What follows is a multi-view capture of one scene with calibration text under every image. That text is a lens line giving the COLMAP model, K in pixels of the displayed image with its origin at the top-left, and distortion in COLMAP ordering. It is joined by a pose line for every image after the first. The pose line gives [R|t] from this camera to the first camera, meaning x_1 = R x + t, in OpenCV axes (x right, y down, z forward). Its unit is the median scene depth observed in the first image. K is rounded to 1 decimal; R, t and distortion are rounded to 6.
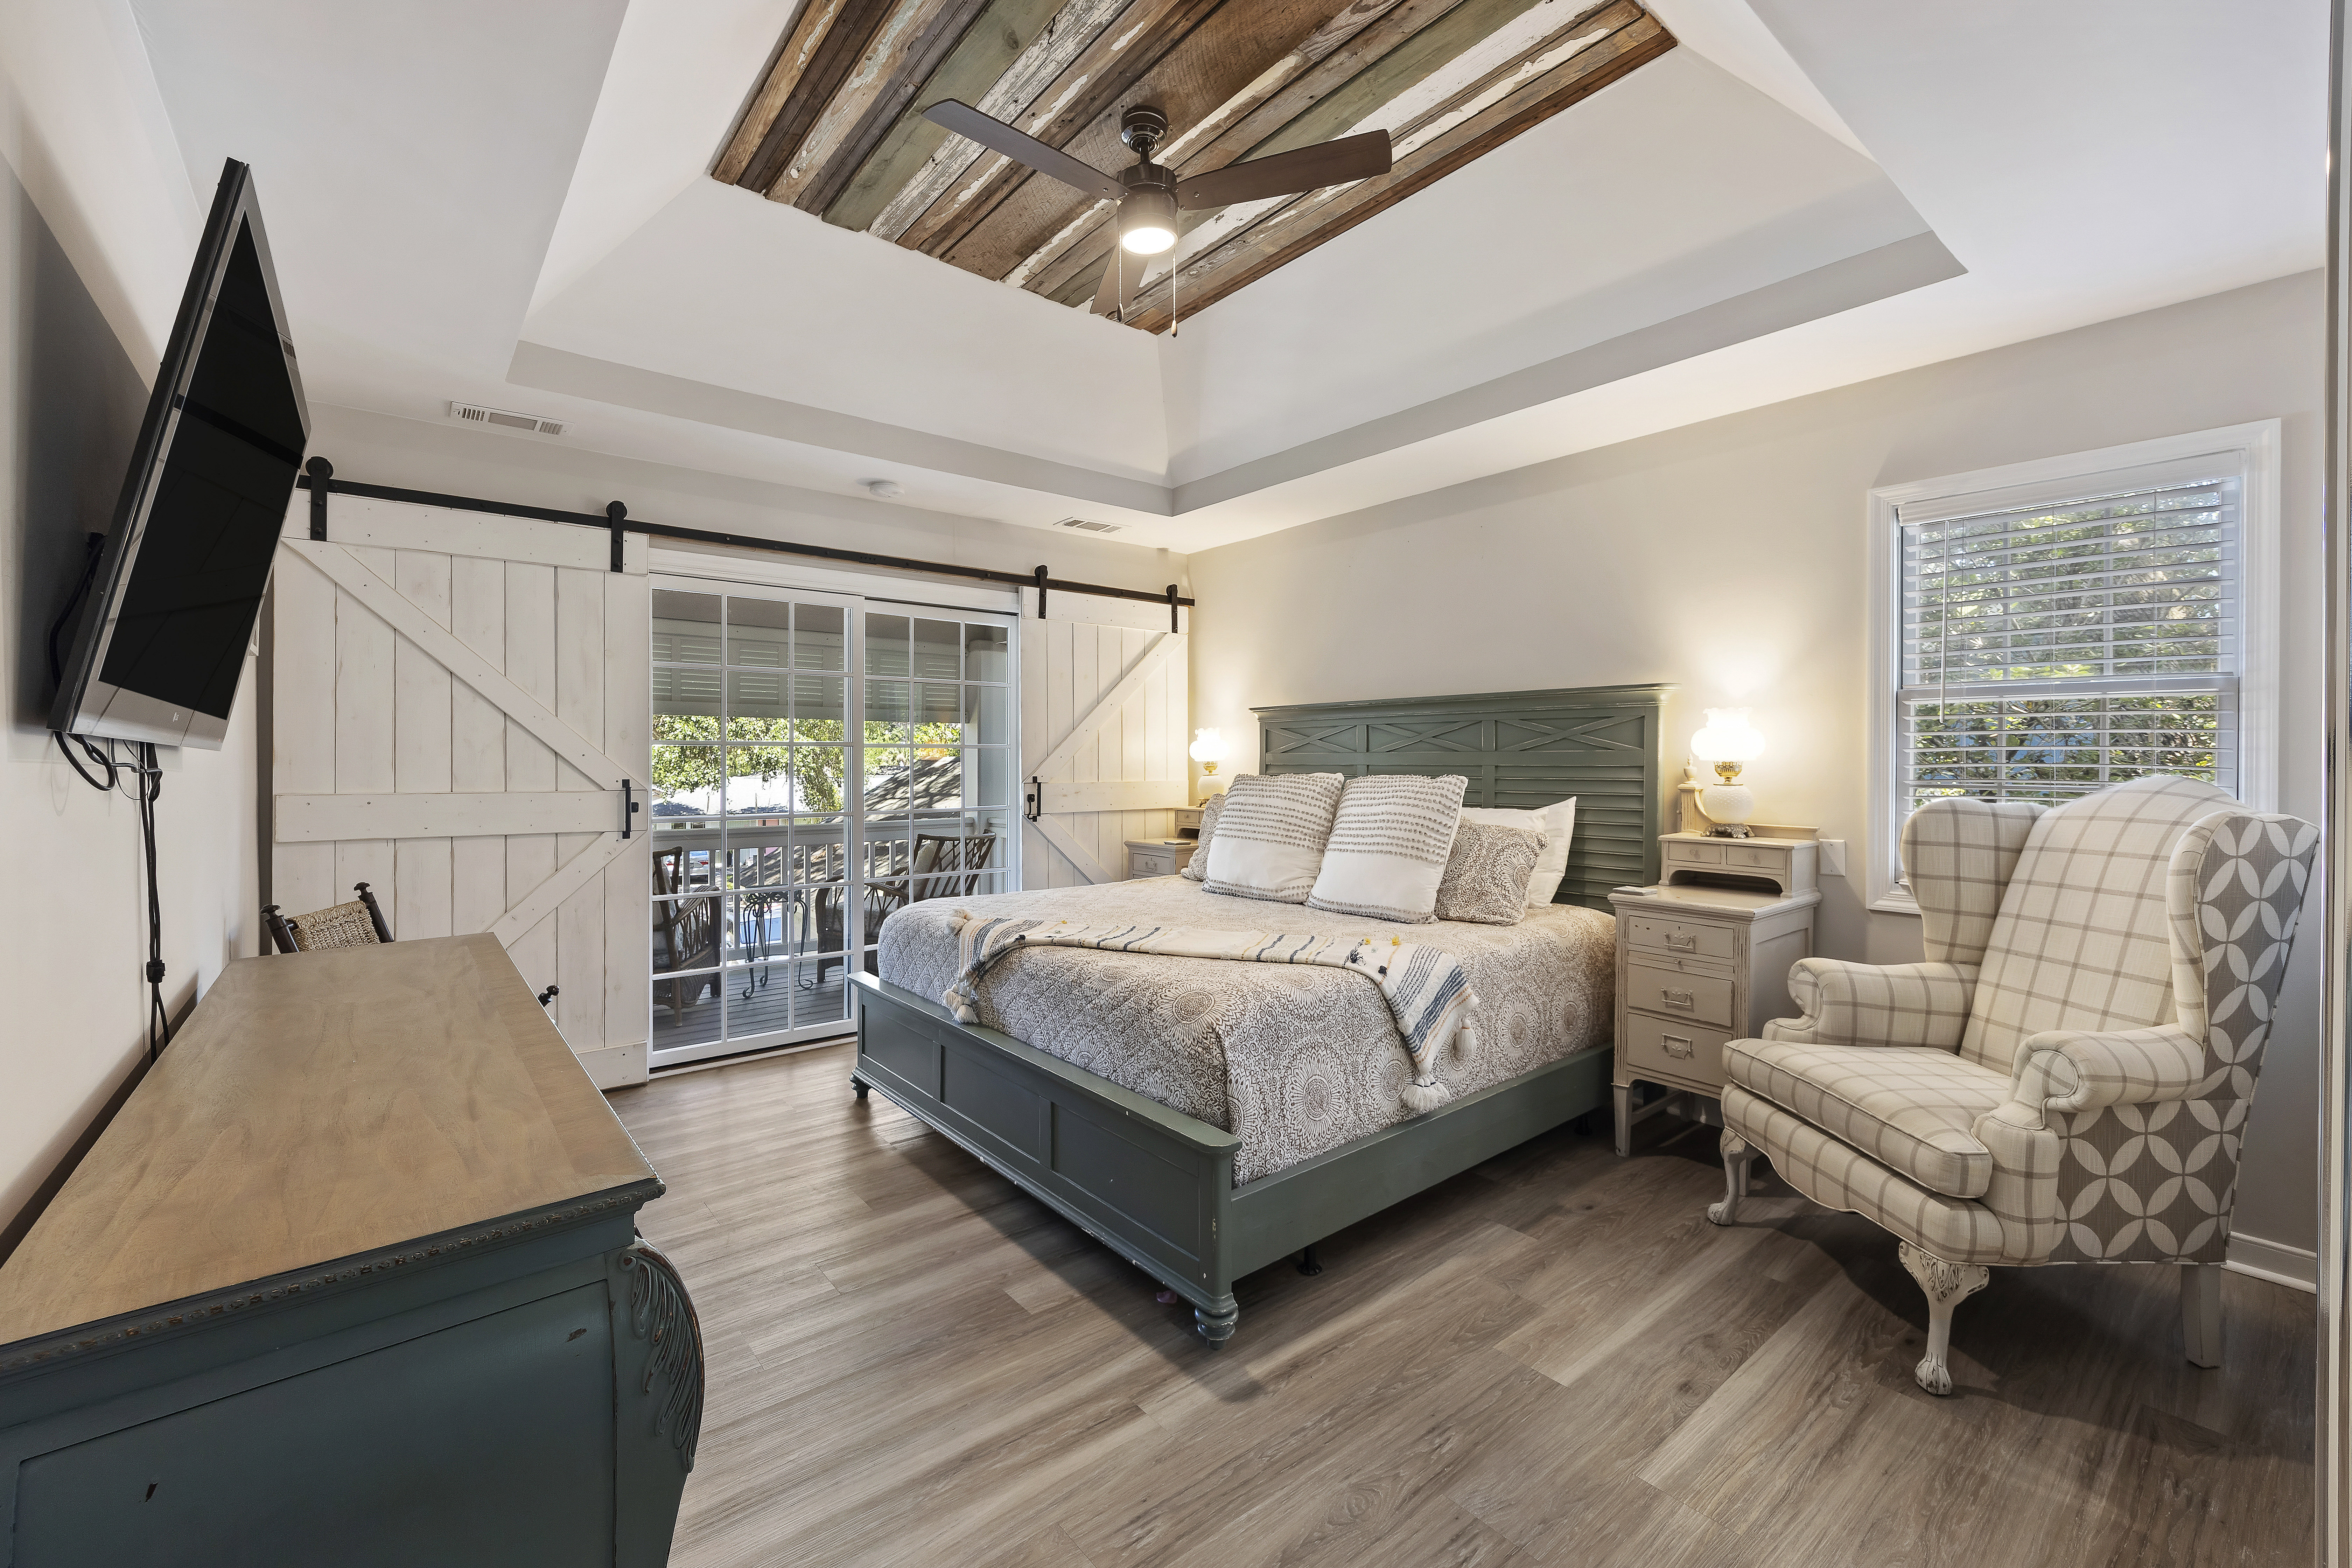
lens RADIAL K [[964.2, 0, 1167.0], [0, 964.2, 767.5], [0, 0, 1]] dist [0.000564, -0.000108]
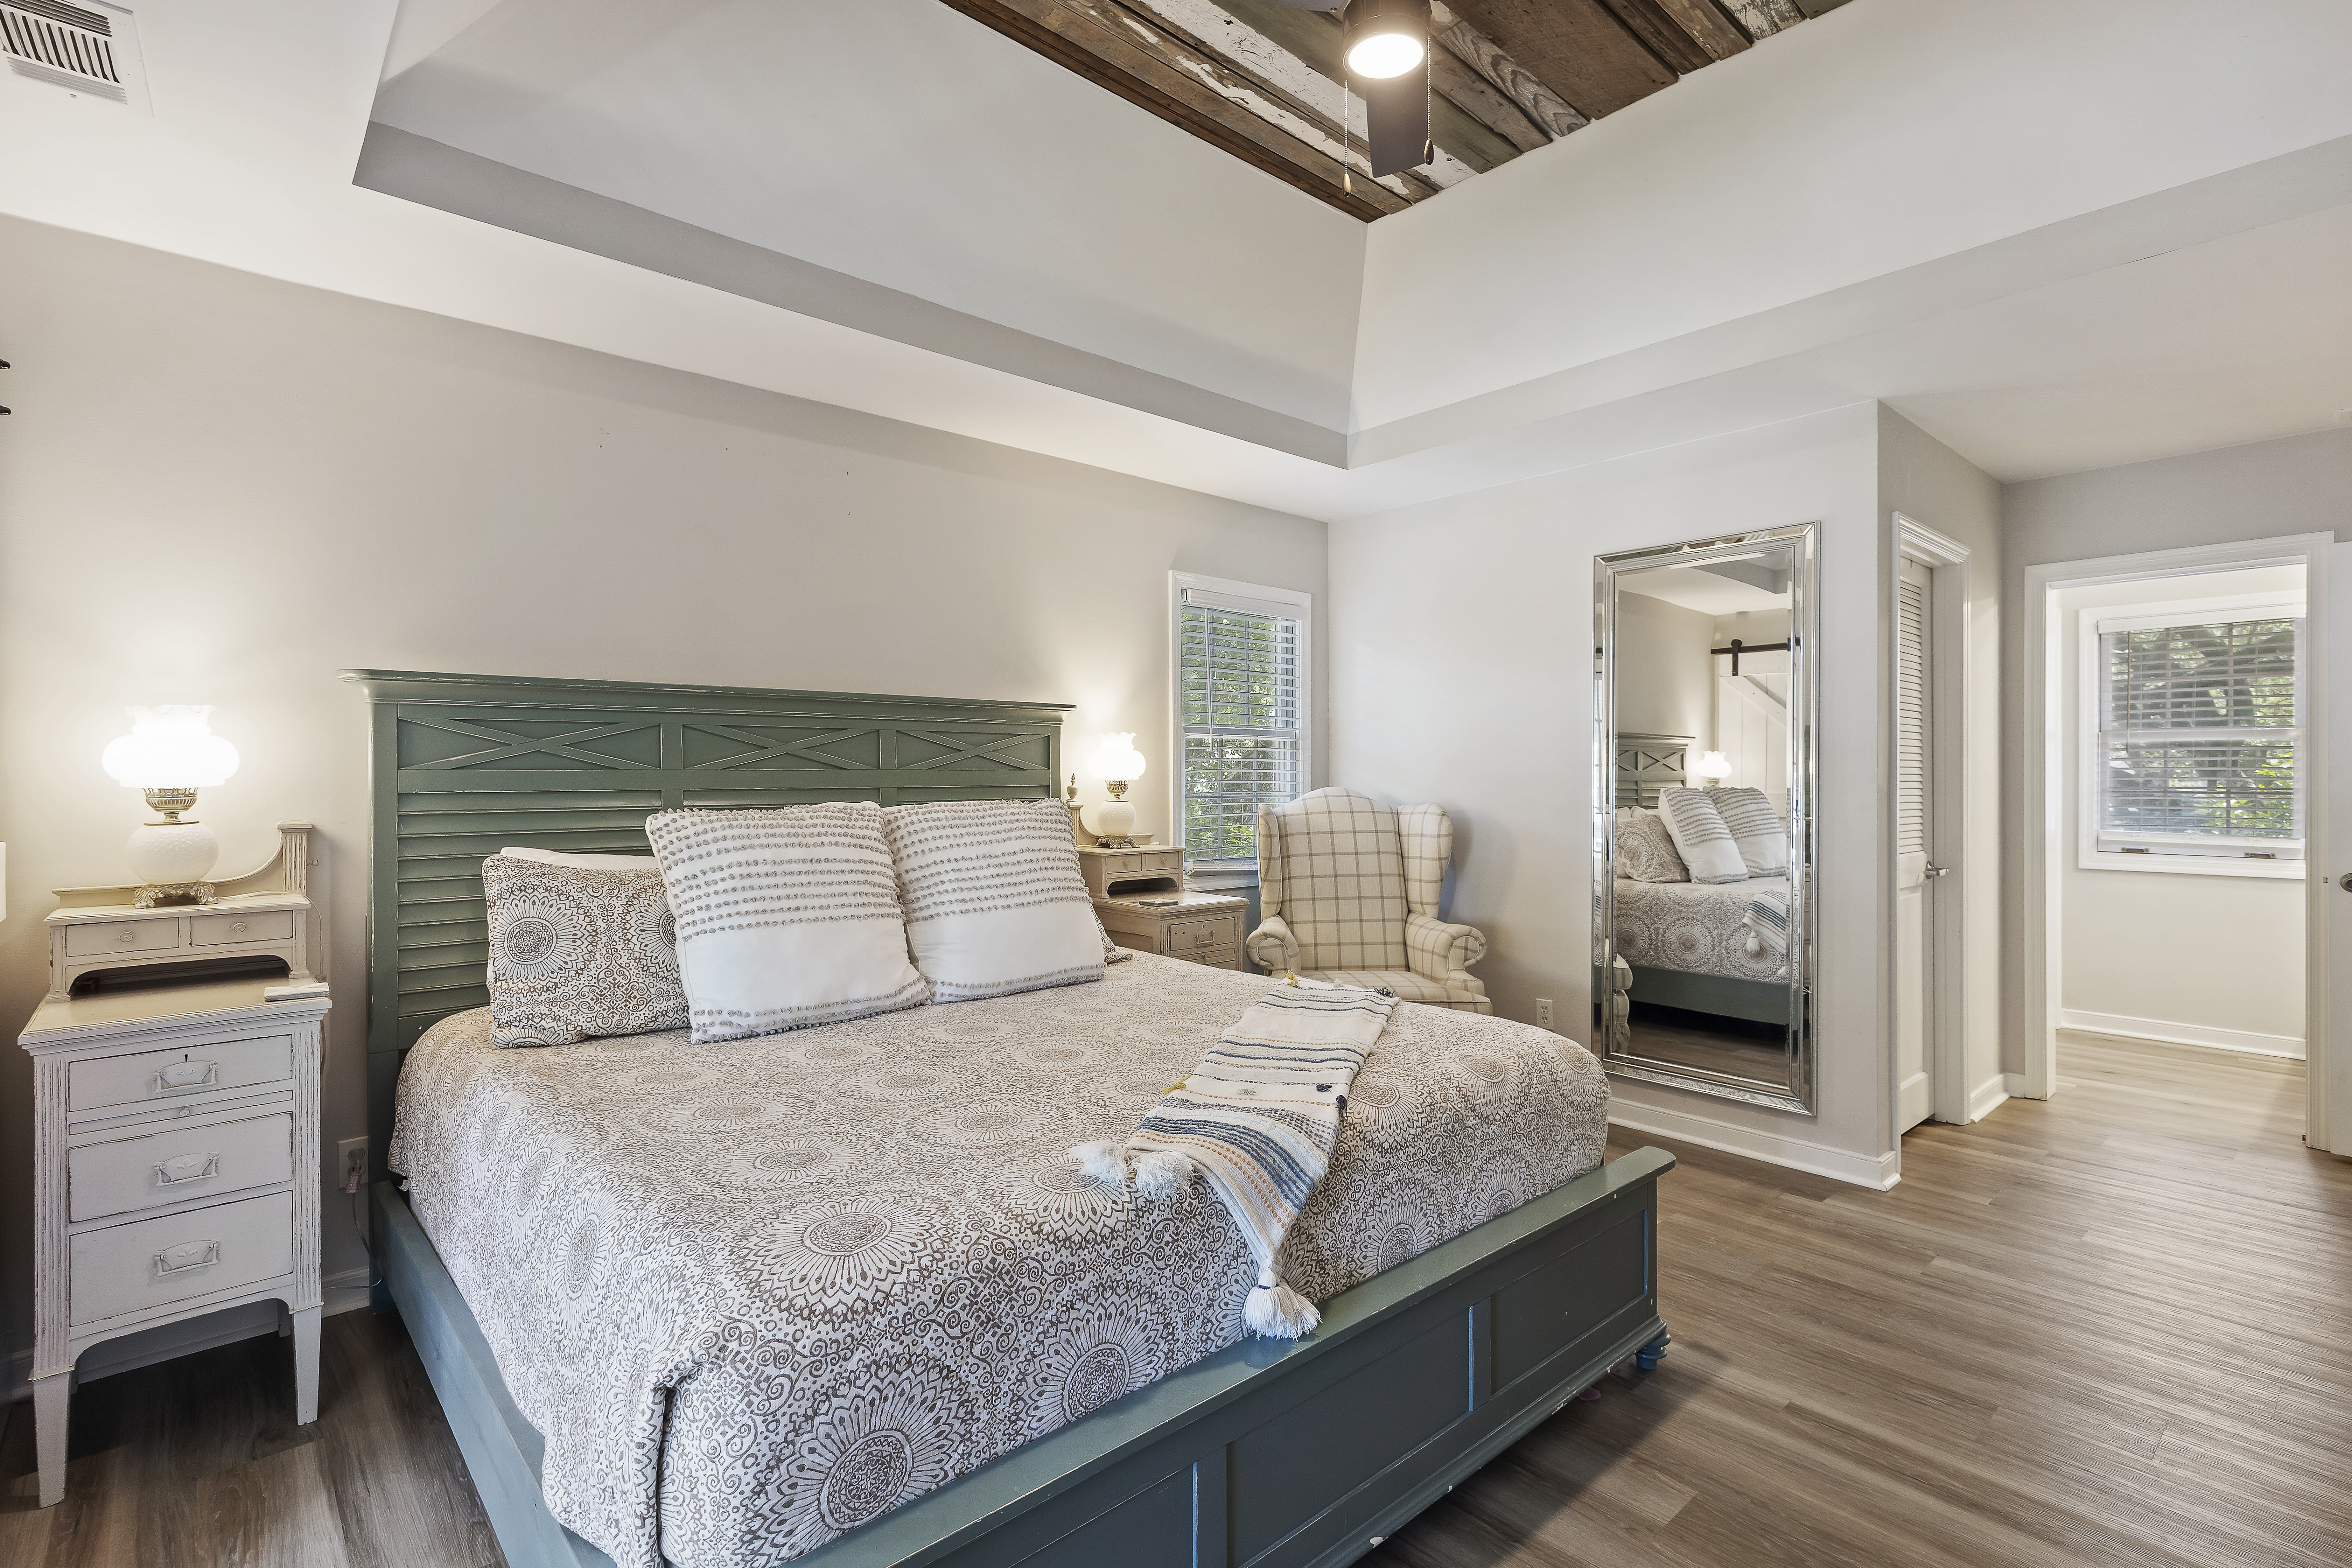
lens RADIAL K [[1091.6, 0, 1164.7], [0, 1091.6, 782.0], [0, 0, 1]] dist [-0.000767, 0.000260]
pose [[-0.035998, -0.002694, 0.999348, -0.841079], [0.015699, 0.999871, 0.003261, -0.009526], [-0.999229, 0.015806, -0.035951, 1.223183]]
